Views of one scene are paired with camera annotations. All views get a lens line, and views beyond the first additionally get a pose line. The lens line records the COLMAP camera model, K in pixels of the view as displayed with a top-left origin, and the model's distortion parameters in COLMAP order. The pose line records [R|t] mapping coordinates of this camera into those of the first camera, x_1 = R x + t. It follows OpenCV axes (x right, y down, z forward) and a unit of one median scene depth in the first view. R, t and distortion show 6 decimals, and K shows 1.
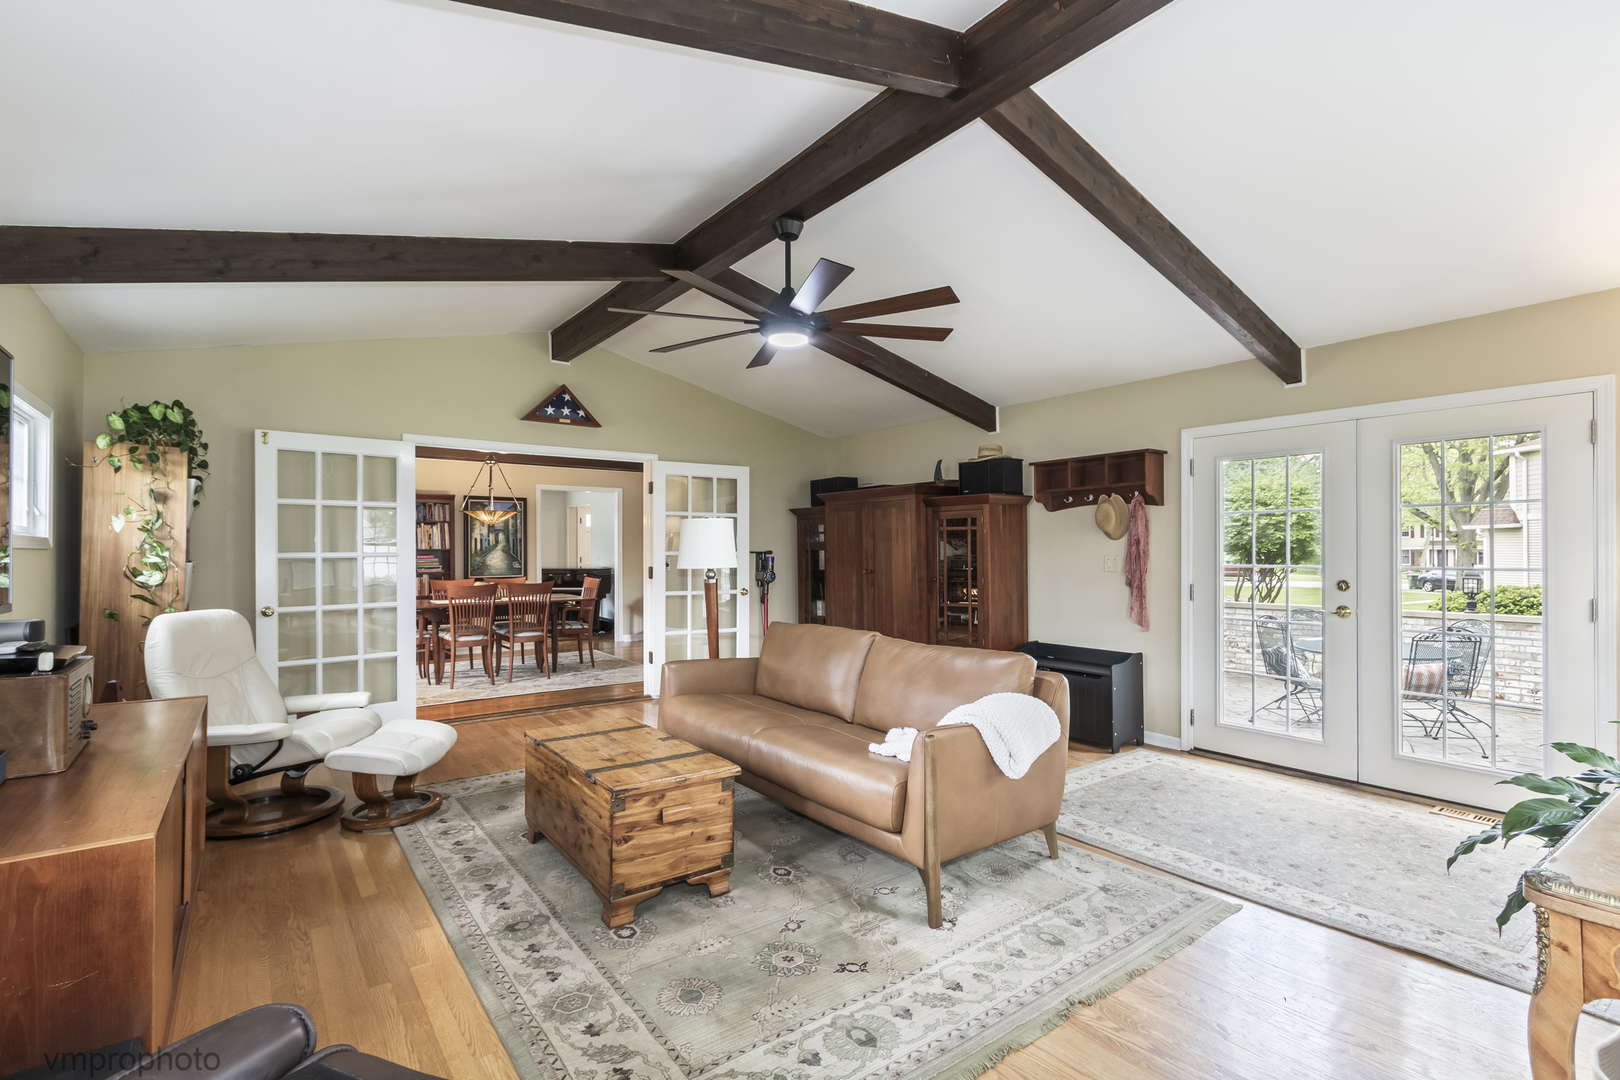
lens RADIAL K [[750.6, 0, 815.1], [0, 750.6, 545.0], [0, 0, 1]] dist [-0.000317, -0.000441]
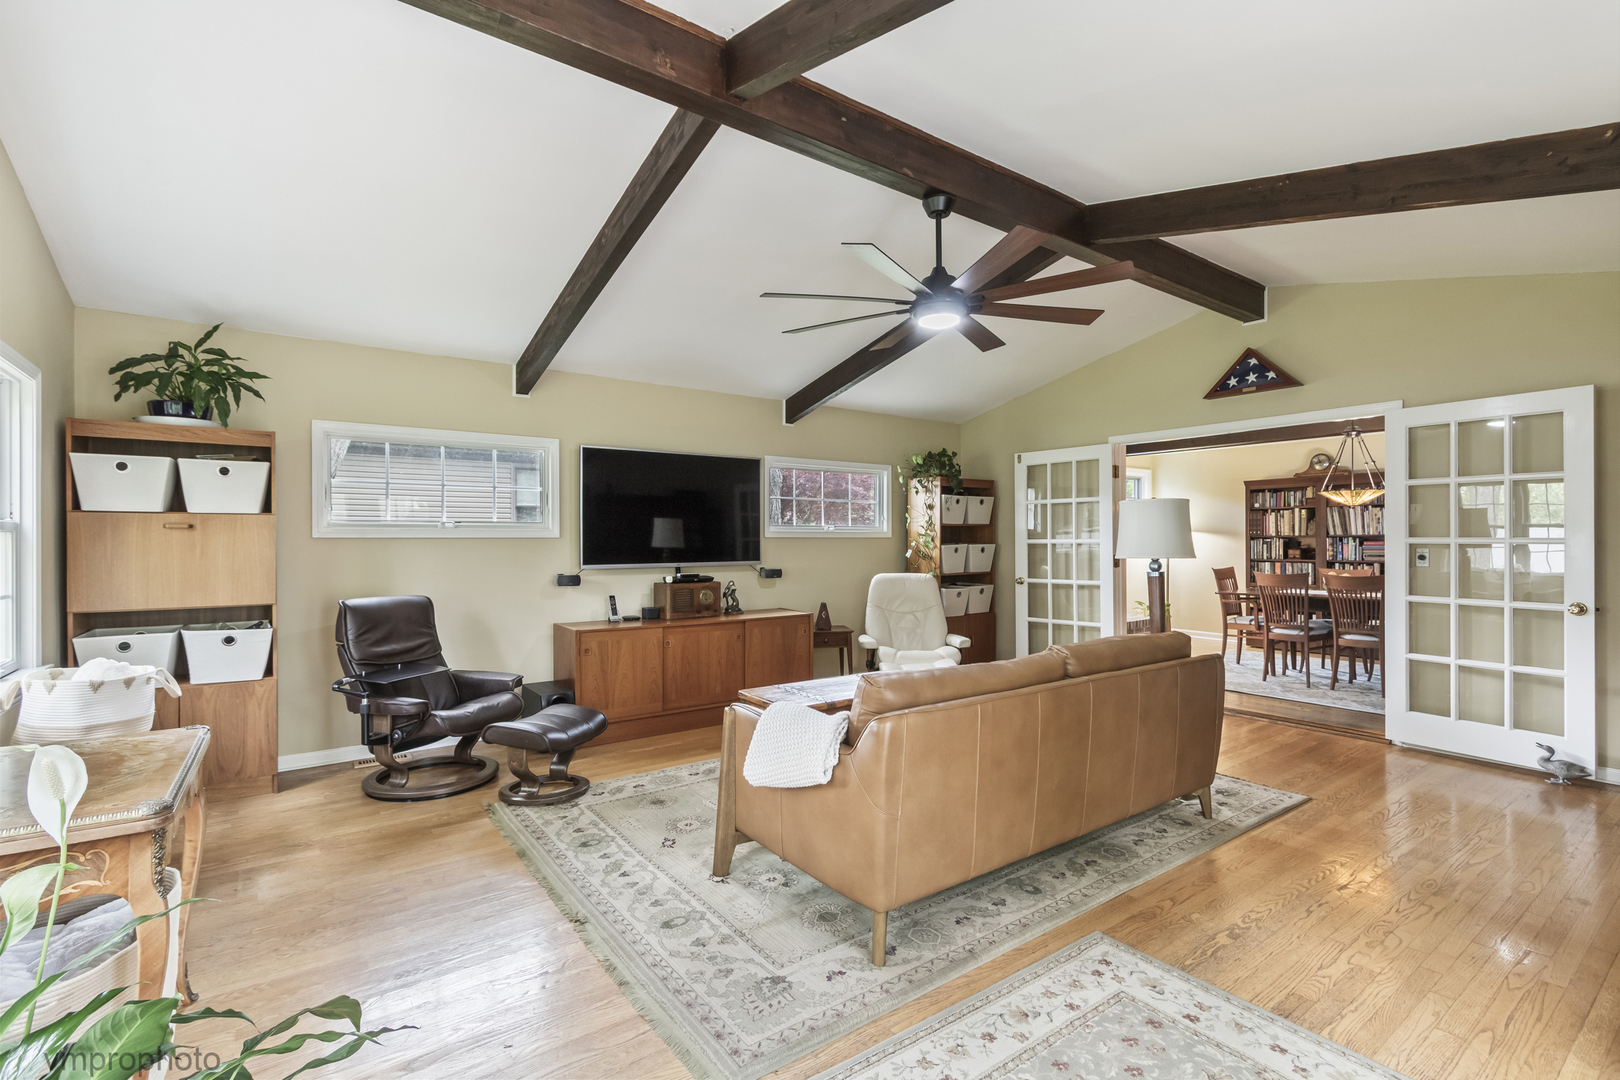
lens RADIAL K [[741.6, 0, 810.4], [0, 741.6, 535.8], [0, 0, 1]] dist [0.000304, -0.000421]
pose [[-0.016062, -0.003038, -0.999866, 1.034495], [0.011293, 0.999931, -0.003219, 0.005928], [0.999807, -0.011343, -0.016026, 0.948252]]
